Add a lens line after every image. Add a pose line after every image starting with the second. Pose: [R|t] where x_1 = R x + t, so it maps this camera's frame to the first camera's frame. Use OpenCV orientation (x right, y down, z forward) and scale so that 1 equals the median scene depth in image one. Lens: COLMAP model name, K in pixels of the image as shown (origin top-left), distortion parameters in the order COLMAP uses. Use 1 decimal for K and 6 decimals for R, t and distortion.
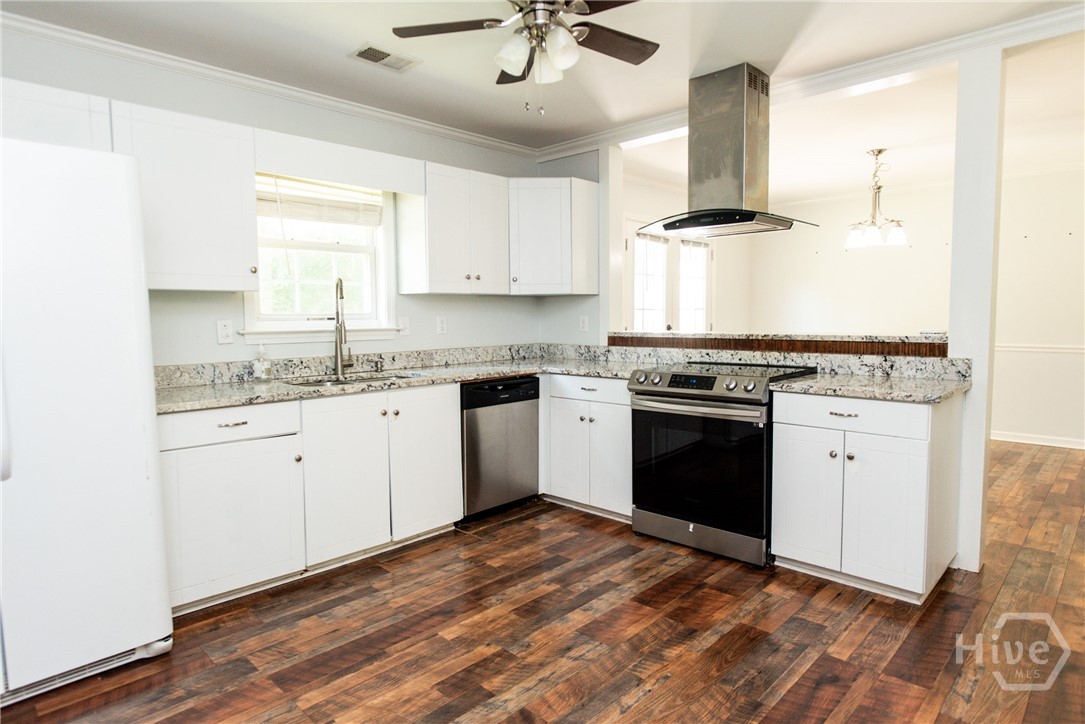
lens RADIAL K [[616.5, 0, 542.5], [0, 616.5, 362.0], [0, 0, 1]] dist [-0.006073, -0.000761]
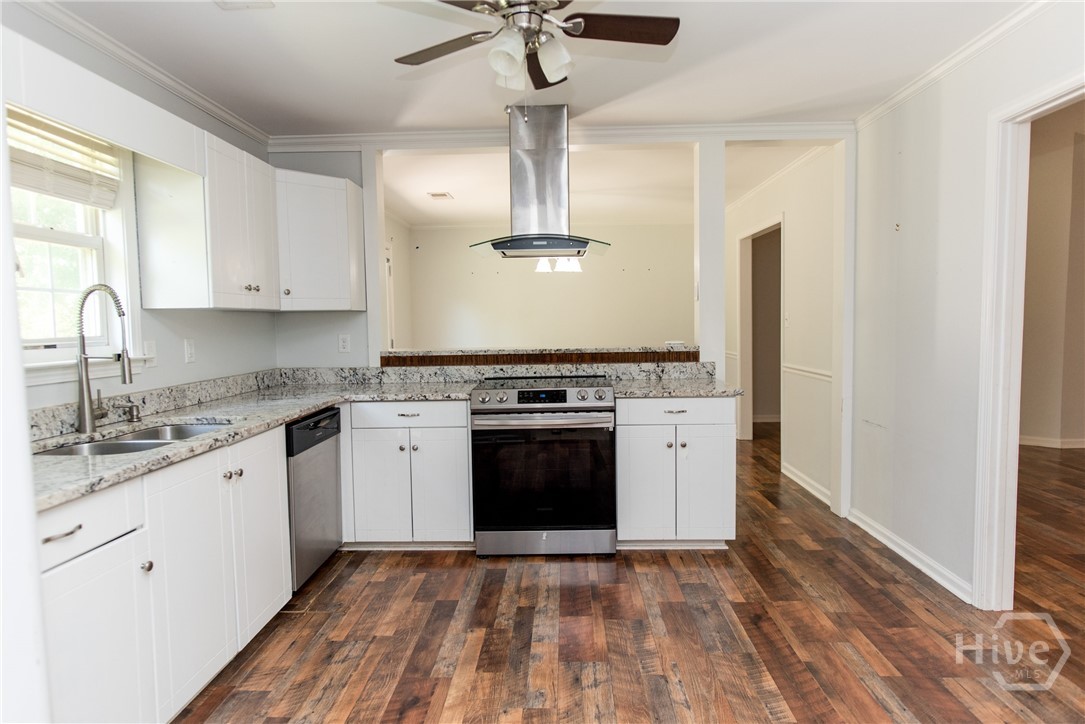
lens RADIAL K [[616.5, 0, 542.5], [0, 616.5, 362.0], [0, 0, 1]] dist [-0.006073, -0.000761]
pose [[0.741221, -0.046485, 0.669649, -0.435130], [0.061660, 0.998097, 0.001034, -0.025863], [-0.668423, 0.040524, 0.742677, 0.208245]]
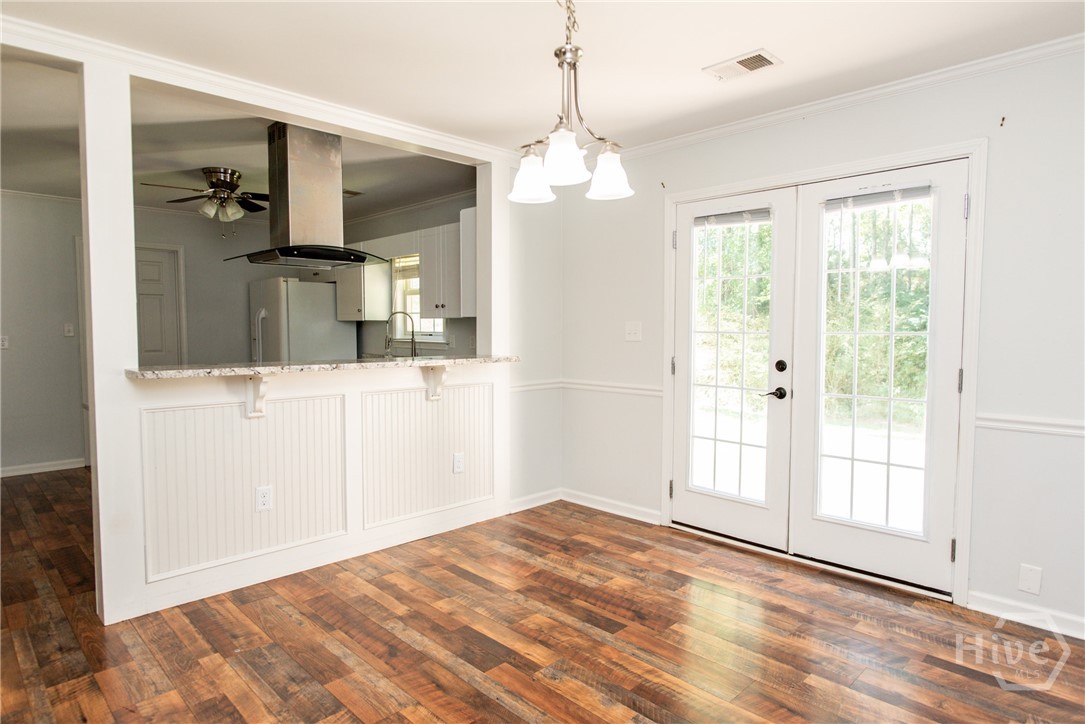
lens RADIAL K [[641.2, 0, 542.5], [0, 641.2, 362.0], [0, 0, 1]] dist [-0.003268, -0.001498]
pose [[-0.037245, 0.064066, -0.997250, 0.933393], [-0.083702, 0.994236, 0.066998, -0.096317], [0.995795, 0.085967, -0.031668, 0.954979]]
